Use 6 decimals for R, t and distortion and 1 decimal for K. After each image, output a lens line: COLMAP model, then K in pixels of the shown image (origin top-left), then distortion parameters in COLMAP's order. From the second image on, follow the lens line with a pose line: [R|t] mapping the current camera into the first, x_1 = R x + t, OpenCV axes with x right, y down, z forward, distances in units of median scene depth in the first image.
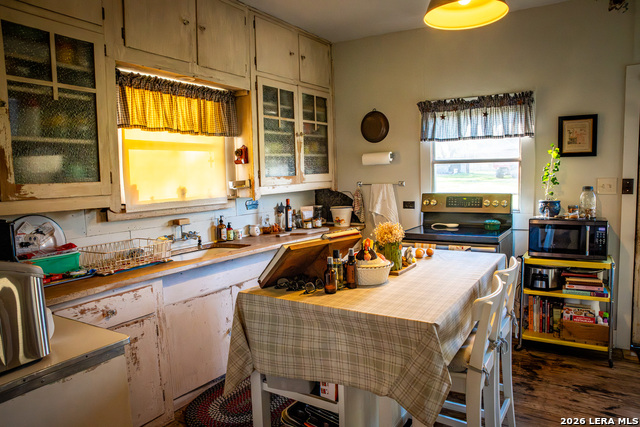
lens RADIAL K [[454.0, 0, 319.1], [0, 454.0, 211.9], [0, 0, 1]] dist [-0.001394, 0.020236]
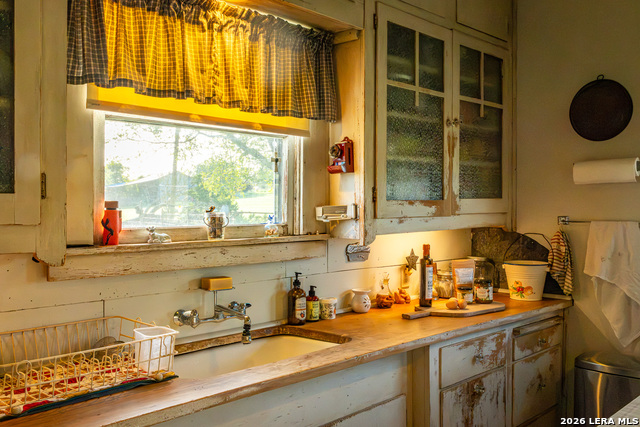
lens RADIAL K [[543.7, 0, 317.9], [0, 543.7, 212.7], [0, 0, 1]] dist [-0.140299, 0.000836]
pose [[0.973876, 0.031711, -0.224856, -0.052839], [-0.047186, 0.996847, -0.063786, -0.019172], [0.222124, 0.072730, 0.972302, 0.373594]]
